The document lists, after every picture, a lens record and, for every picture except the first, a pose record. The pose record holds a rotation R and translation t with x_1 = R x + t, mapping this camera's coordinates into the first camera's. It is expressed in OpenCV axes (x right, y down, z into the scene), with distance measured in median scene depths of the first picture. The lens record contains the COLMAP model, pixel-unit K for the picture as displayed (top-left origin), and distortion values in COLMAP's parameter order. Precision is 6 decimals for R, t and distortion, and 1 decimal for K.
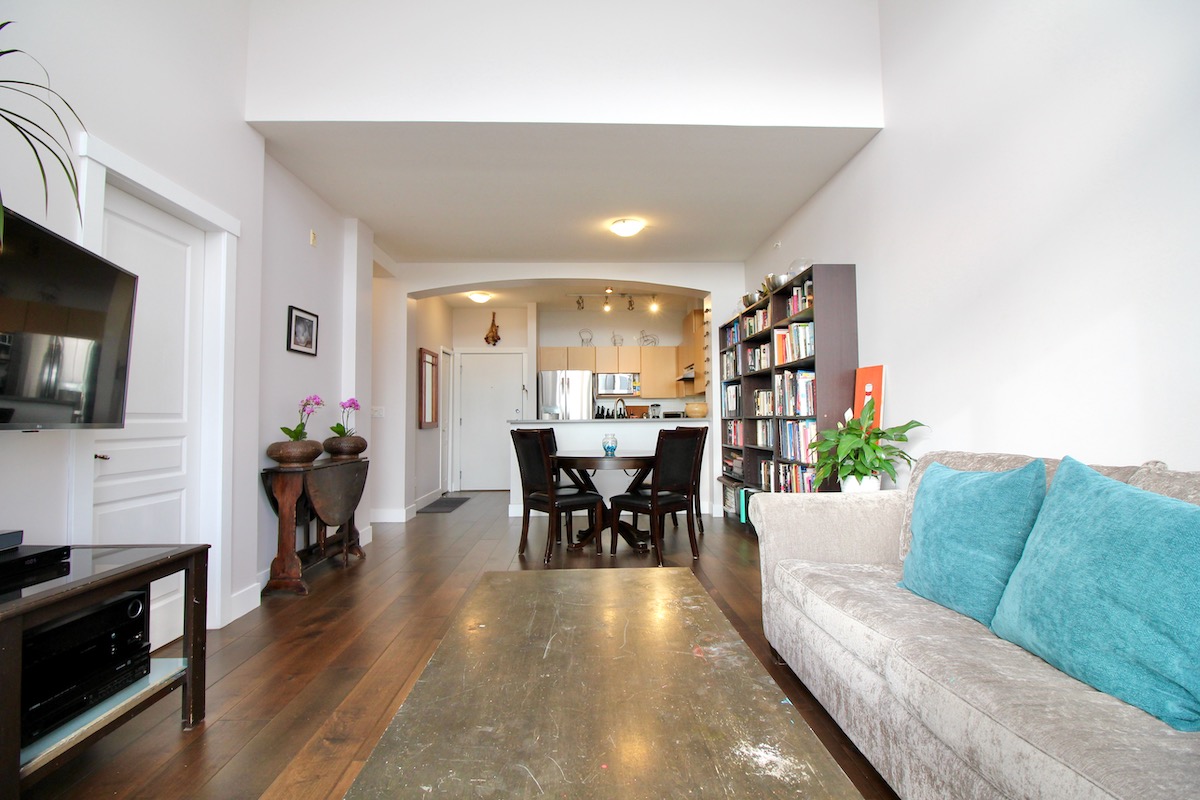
lens RADIAL K [[556.6, 0, 603.8], [0, 556.6, 391.3], [0, 0, 1]] dist [-0.002110, -0.011328]
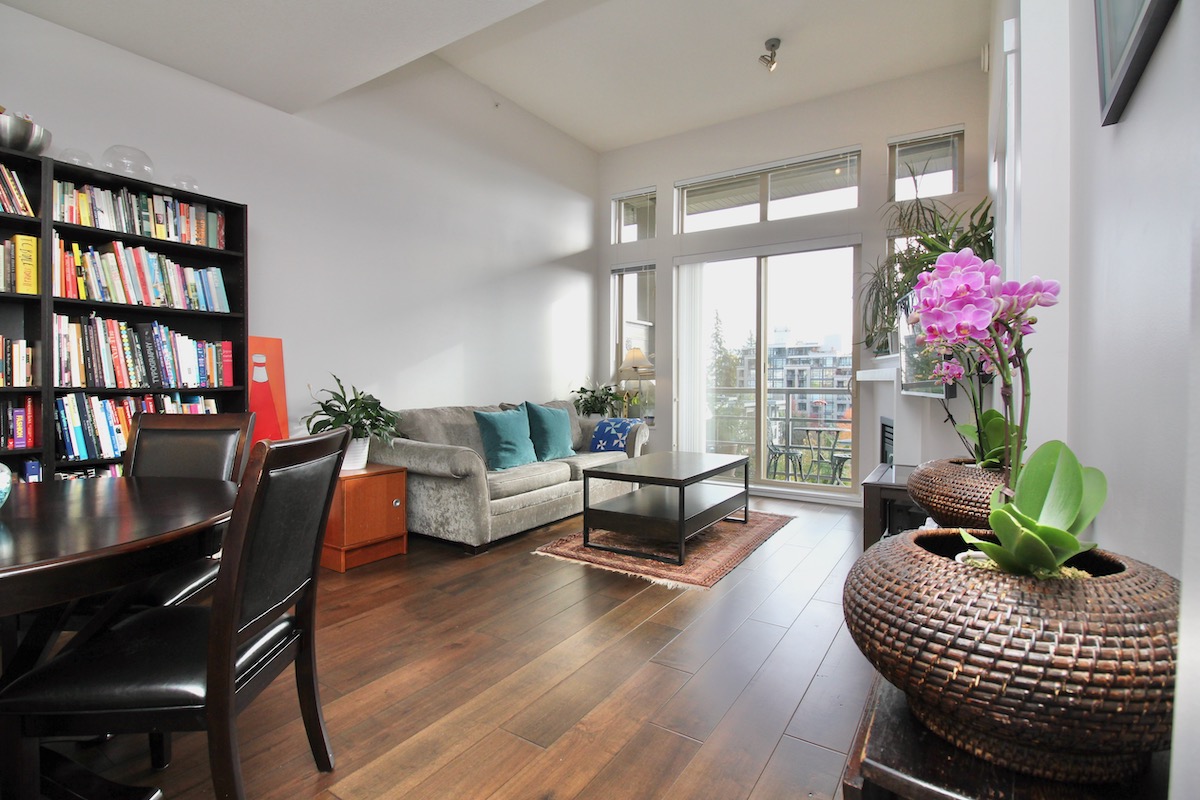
lens RADIAL K [[556.6, 0, 600.4], [0, 556.6, 395.5], [0, 0, 1]] dist [-0.002110, -0.011328]
pose [[-0.811260, -0.007300, 0.584640, -0.414778], [-0.025956, 0.999386, -0.023537, 0.046966], [-0.584110, -0.034270, -0.810951, 1.045459]]
